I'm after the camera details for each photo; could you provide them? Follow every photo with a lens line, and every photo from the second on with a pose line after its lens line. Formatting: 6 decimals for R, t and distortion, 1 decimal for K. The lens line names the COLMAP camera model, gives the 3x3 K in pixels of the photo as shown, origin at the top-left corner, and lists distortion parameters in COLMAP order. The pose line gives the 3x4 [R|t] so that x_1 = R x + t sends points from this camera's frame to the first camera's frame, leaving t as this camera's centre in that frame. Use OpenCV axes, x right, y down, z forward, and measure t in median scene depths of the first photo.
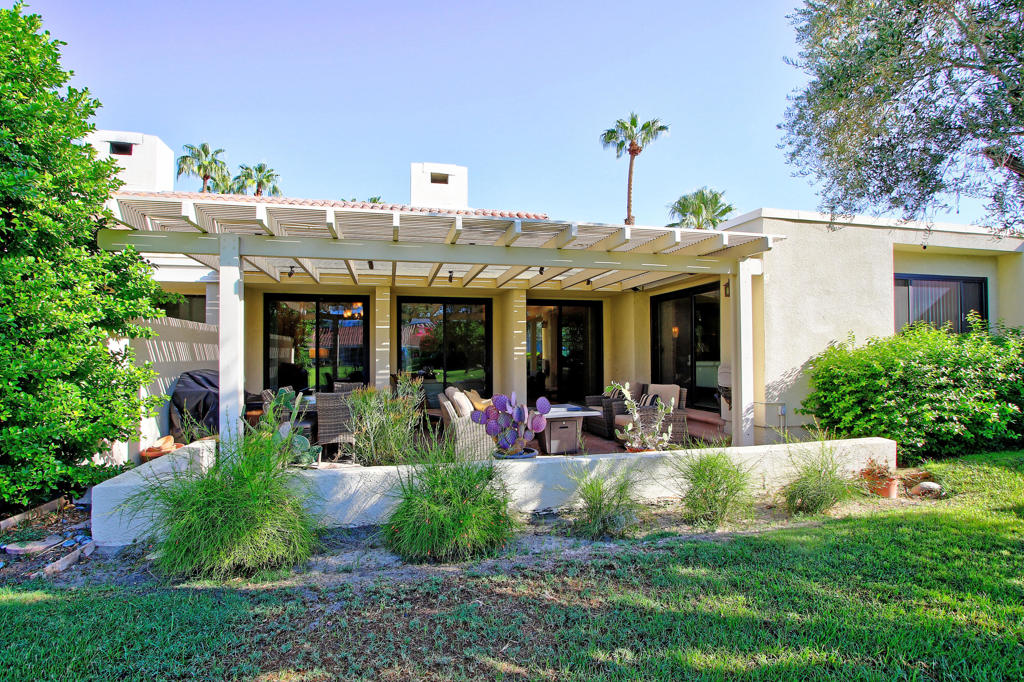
lens RADIAL K [[491.2, 0, 508.4], [0, 491.2, 345.7], [0, 0, 1]] dist [-0.012665, 0.000192]
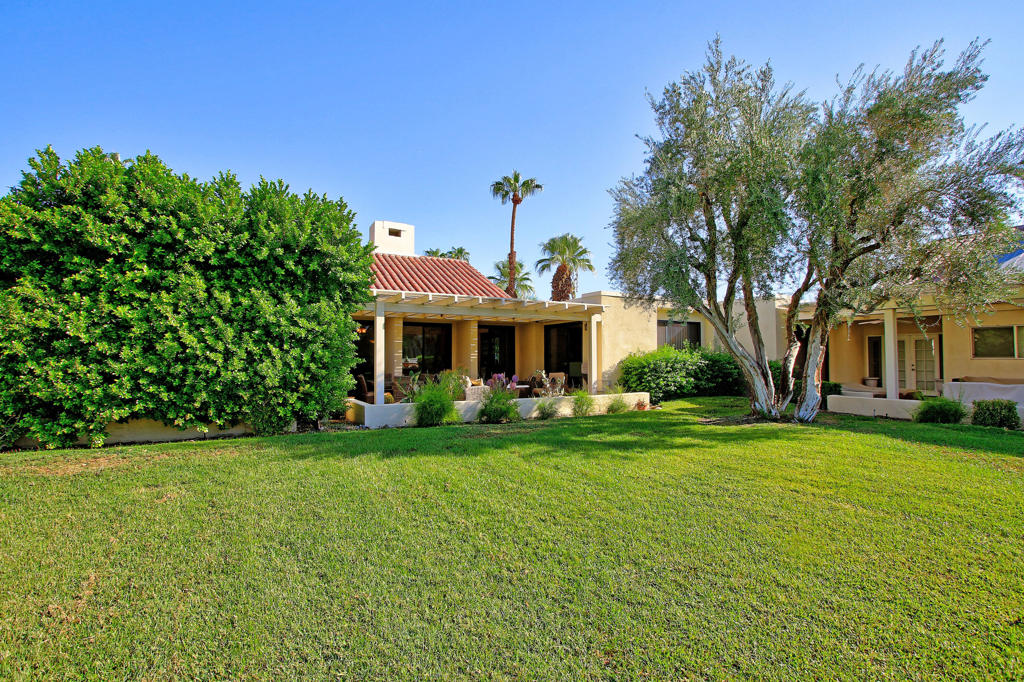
lens RADIAL K [[491.2, 0, 508.4], [0, 491.2, 345.7], [0, 0, 1]] dist [-0.012665, 0.000192]
pose [[0.962637, 0.012734, 0.270496, -0.448327], [-0.008791, 0.999837, -0.015783, 0.000898], [-0.270653, 0.012815, 0.962592, -0.947768]]
